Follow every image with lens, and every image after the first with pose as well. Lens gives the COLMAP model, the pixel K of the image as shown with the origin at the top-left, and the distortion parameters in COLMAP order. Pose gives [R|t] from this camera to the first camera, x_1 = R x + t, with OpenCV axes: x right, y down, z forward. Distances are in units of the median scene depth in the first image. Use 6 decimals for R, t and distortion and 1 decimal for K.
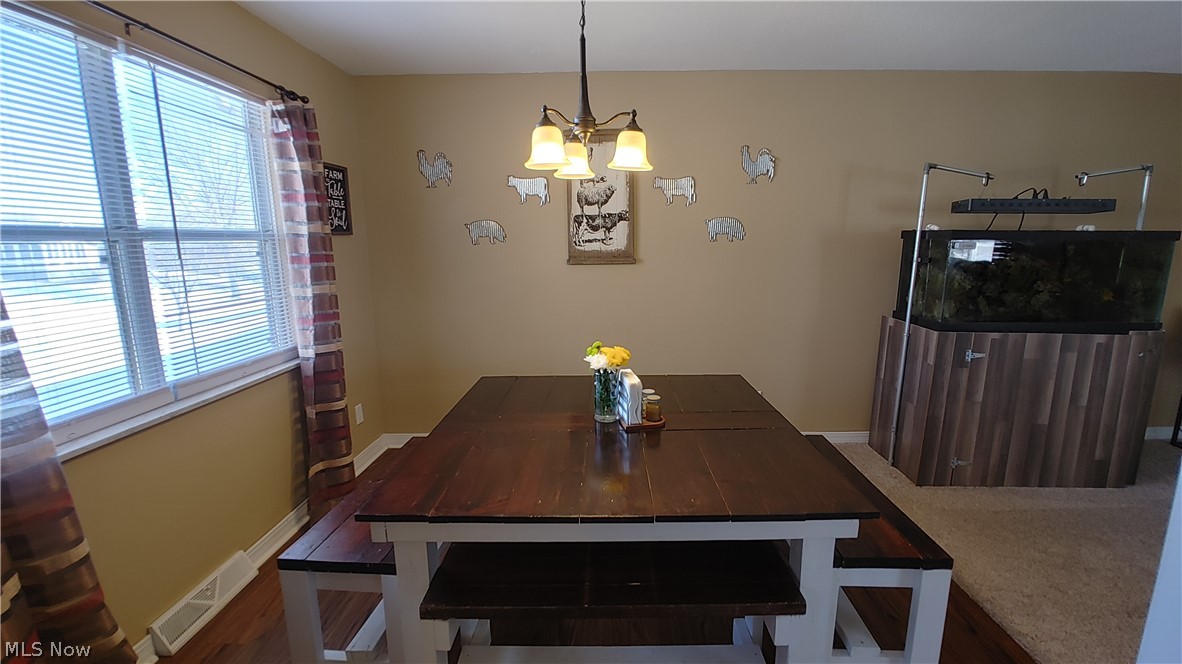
lens RADIAL K [[519.3, 0, 607.4], [0, 519.3, 341.5], [0, 0, 1]] dist [-0.031231, 0.002747]
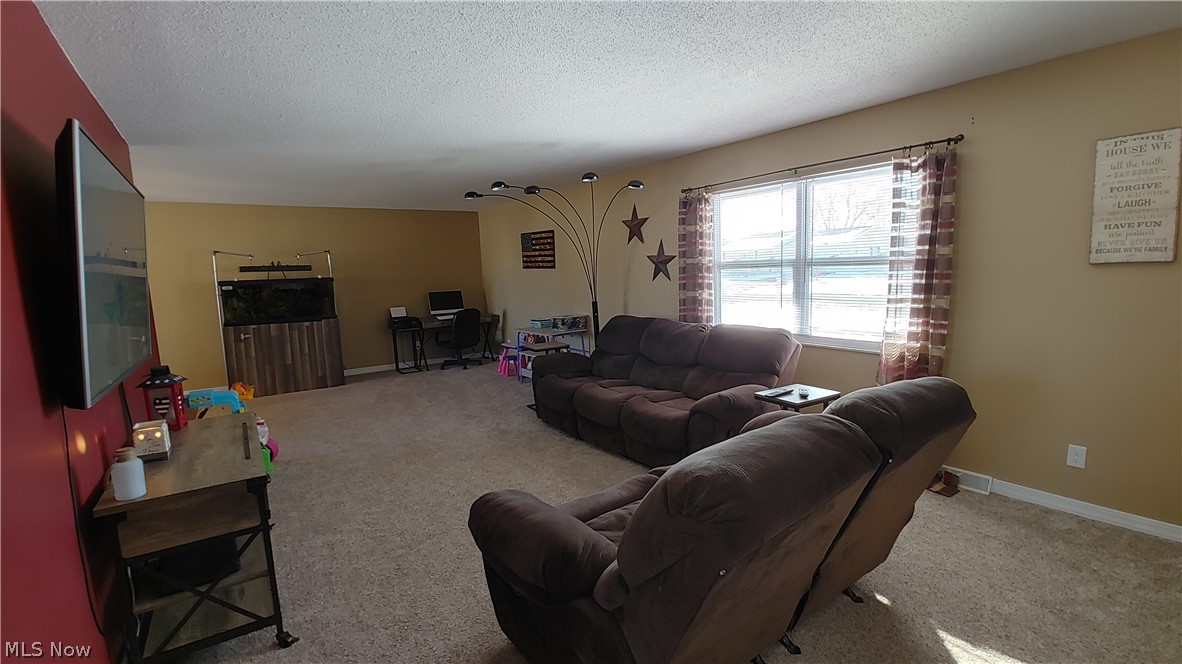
lens RADIAL K [[519.3, 0, 609.9], [0, 519.3, 339.5], [0, 0, 1]] dist [-0.031231, 0.002747]
pose [[0.794541, -0.100400, 0.598852, 0.617086], [0.140172, 0.989925, -0.020011, 0.294546], [-0.590810, 0.099841, 0.800610, -1.642484]]
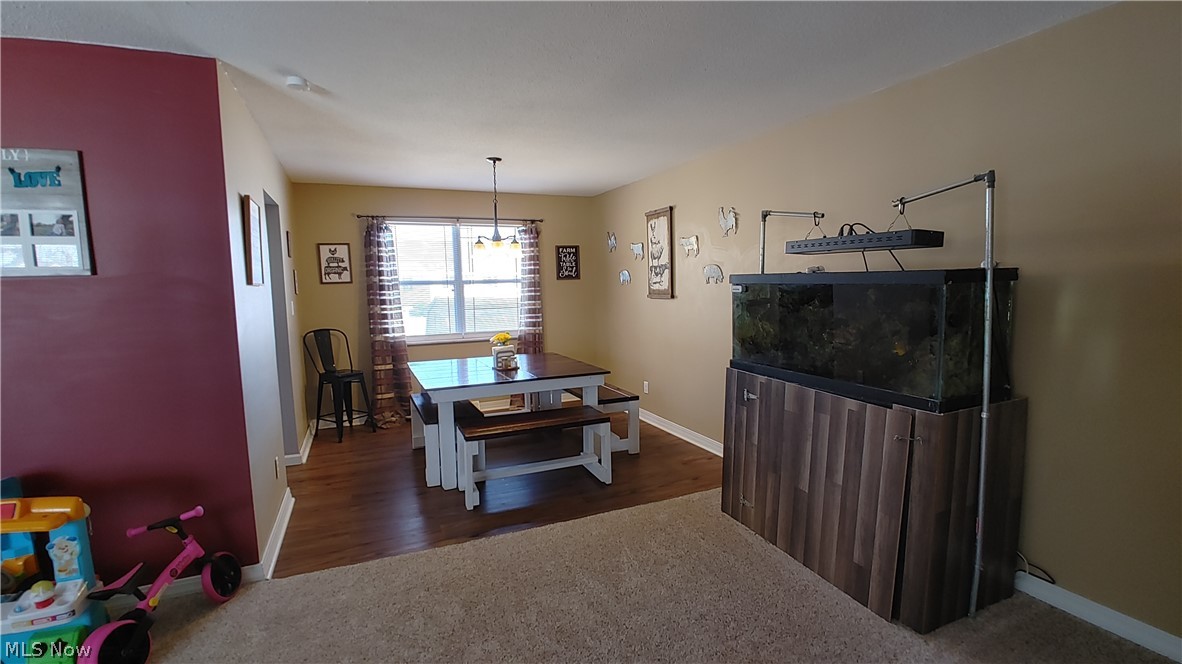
lens RADIAL K [[519.3, 0, 591.5], [0, 519.3, 340.9], [0, 0, 1]] dist [-0.031231, 0.002747]
pose [[0.422798, 0.102724, -0.900383, 1.438665], [-0.157498, 0.986764, 0.038622, -0.067651], [0.892433, 0.125479, 0.433380, 0.246081]]
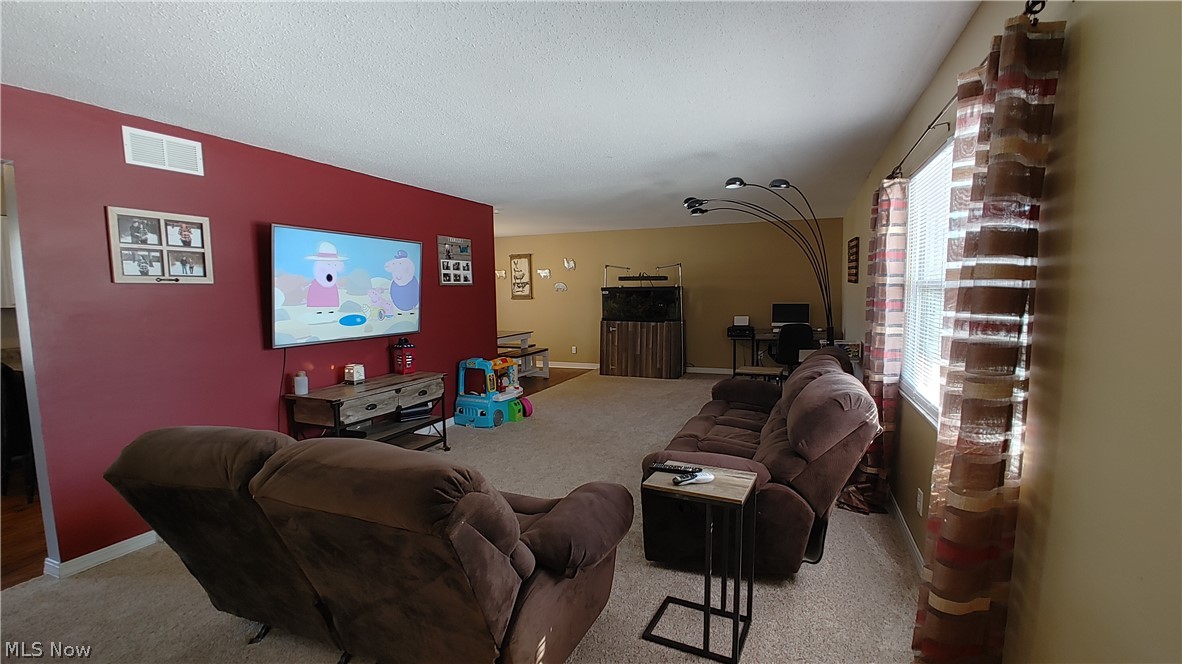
lens RADIAL K [[519.3, 0, 593.4], [0, 519.3, 335.1], [0, 0, 1]] dist [-0.031231, 0.002747]
pose [[0.934821, 0.025972, -0.354168, 1.606867], [-0.058915, 0.994844, -0.082550, 0.303751], [0.350198, 0.098035, 0.931531, -1.761402]]
